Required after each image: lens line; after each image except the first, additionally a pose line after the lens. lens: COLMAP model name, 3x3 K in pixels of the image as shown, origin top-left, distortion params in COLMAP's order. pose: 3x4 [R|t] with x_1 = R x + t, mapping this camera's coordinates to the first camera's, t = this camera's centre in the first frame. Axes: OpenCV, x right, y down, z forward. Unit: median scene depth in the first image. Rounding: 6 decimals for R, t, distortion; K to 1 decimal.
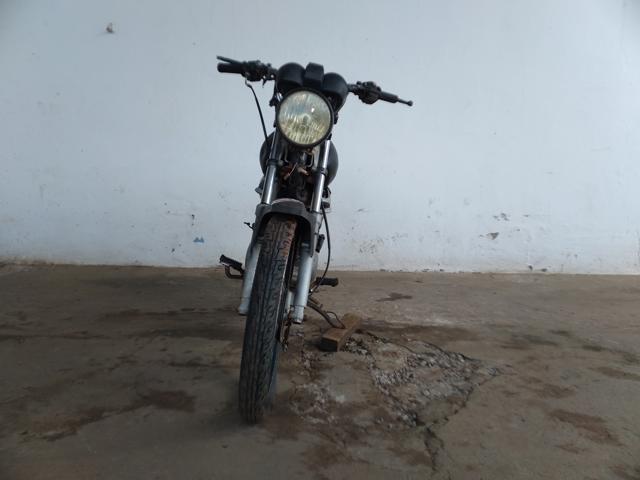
lens RADIAL K [[445.5, 0, 325.6], [0, 445.5, 238.7], [0, 0, 1]] dist [0.081585, -0.090041]
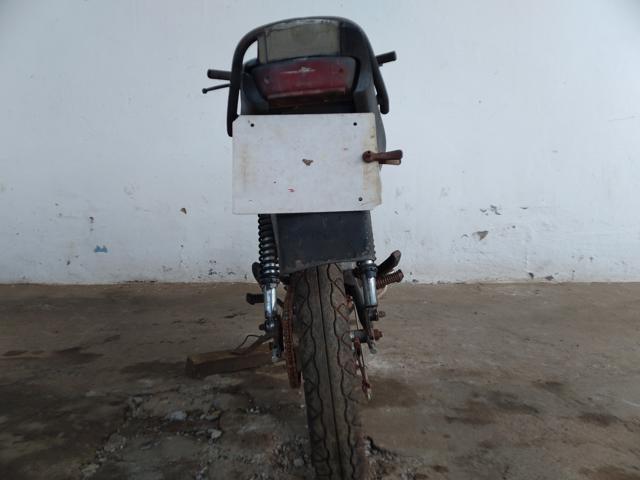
lens RADIAL K [[445.5, 0, 338.1], [0, 445.5, 239.3], [0, 0, 1]] dist [0.081585, -0.090041]
pose [[0.998972, -0.022860, -0.039135, 0.256105], [0.022901, 0.999738, 0.000621, -0.008640], [0.039110, -0.001517, 0.999234, 0.355816]]
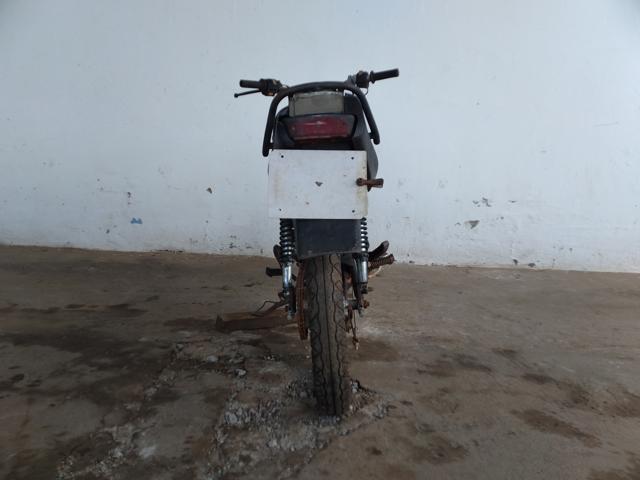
lens RADIAL K [[445.5, 0, 338.1], [0, 445.5, 239.7], [0, 0, 1]] dist [0.081585, -0.090041]
pose [[0.997790, 0.026117, -0.061091, 0.273993], [-0.022525, 0.998018, 0.058766, -0.034500], [0.062504, -0.057260, 0.996401, 0.199537]]
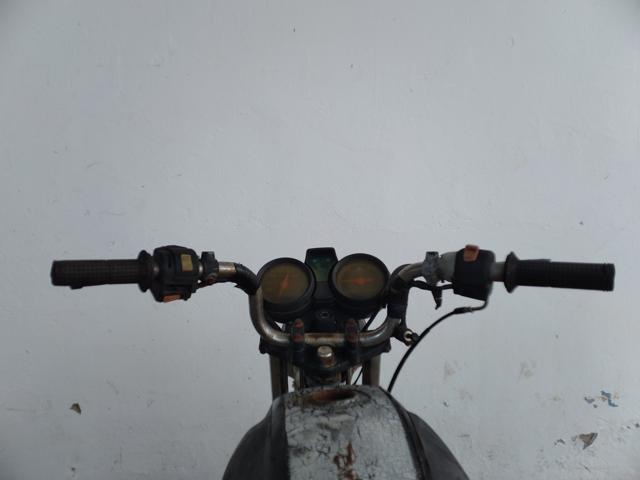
lens RADIAL K [[445.5, 0, 320.3], [0, 445.5, 241.2], [0, 0, 1]] dist [0.081585, -0.090041]
pose [[0.999682, -0.024449, 0.006211, 0.167637], [0.024731, 0.998427, -0.050310, -0.313865], [-0.004971, 0.050447, 0.998714, 0.855682]]
